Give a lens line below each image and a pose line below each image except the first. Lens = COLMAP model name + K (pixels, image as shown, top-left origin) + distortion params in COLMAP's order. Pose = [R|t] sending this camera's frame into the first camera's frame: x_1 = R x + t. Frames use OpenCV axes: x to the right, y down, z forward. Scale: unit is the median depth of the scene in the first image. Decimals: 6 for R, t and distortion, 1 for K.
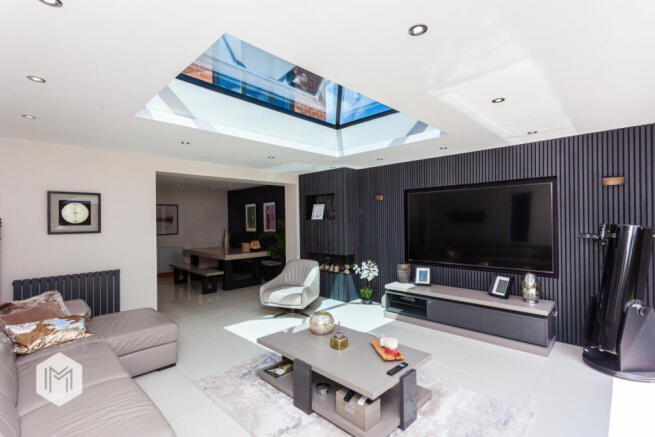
lens RADIAL K [[310.4, 0, 332.5], [0, 310.4, 222.9], [0, 0, 1]] dist [-0.001569, -0.000158]
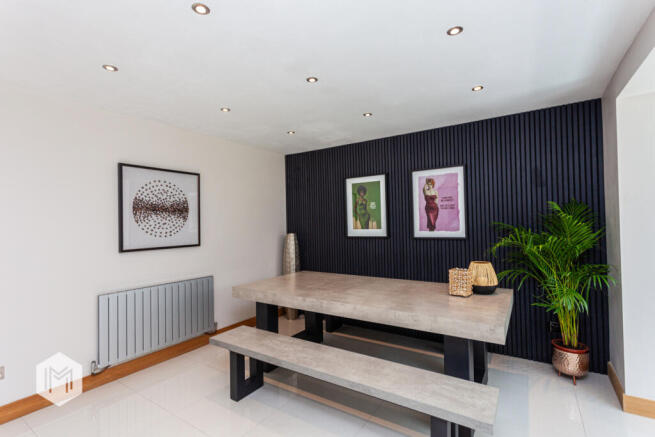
lens RADIAL K [[313.7, 0, 325.0], [0, 313.7, 218.0], [0, 0, 1]] dist [-0.002236, -0.000228]
pose [[0.986687, -0.011173, 0.162245, -0.461152], [0.013851, 0.999786, -0.015384, 0.008279], [-0.162038, 0.017427, 0.986631, 0.627973]]
